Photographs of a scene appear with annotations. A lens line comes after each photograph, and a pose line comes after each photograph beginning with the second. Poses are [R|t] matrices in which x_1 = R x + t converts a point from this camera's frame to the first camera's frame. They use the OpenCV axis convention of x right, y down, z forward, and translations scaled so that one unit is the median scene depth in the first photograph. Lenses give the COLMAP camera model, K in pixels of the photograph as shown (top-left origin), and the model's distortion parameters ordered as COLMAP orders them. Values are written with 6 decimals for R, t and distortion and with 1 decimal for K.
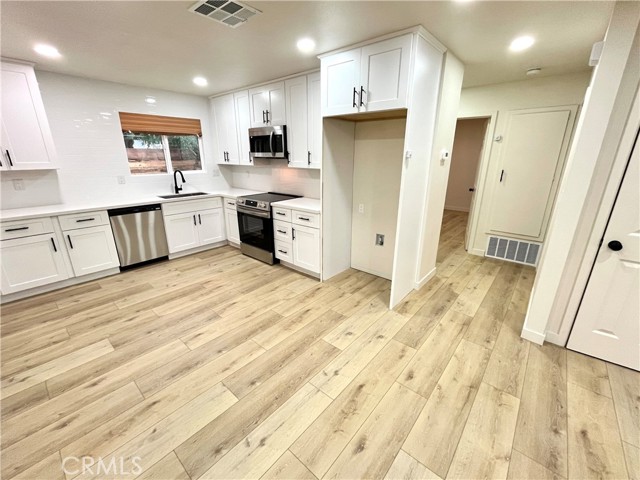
lens RADIAL K [[262.9, 0, 320.1], [0, 262.9, 240.8], [0, 0, 1]] dist [-0.004537, 0.000733]
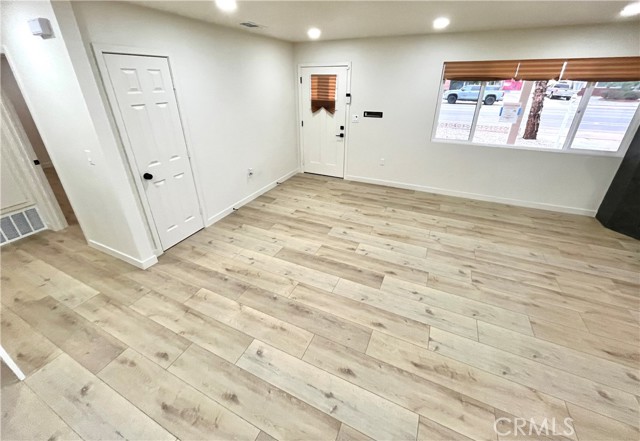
lens RADIAL K [[262.3, 0, 321.9], [0, 262.3, 197.8], [0, 0, 1]] dist [0.002506, -0.001133]
pose [[-0.273897, -0.398999, 0.875088, -0.319889], [0.298011, 0.829891, 0.471667, -0.194974], [-0.914423, 0.389974, -0.108399, 0.216823]]
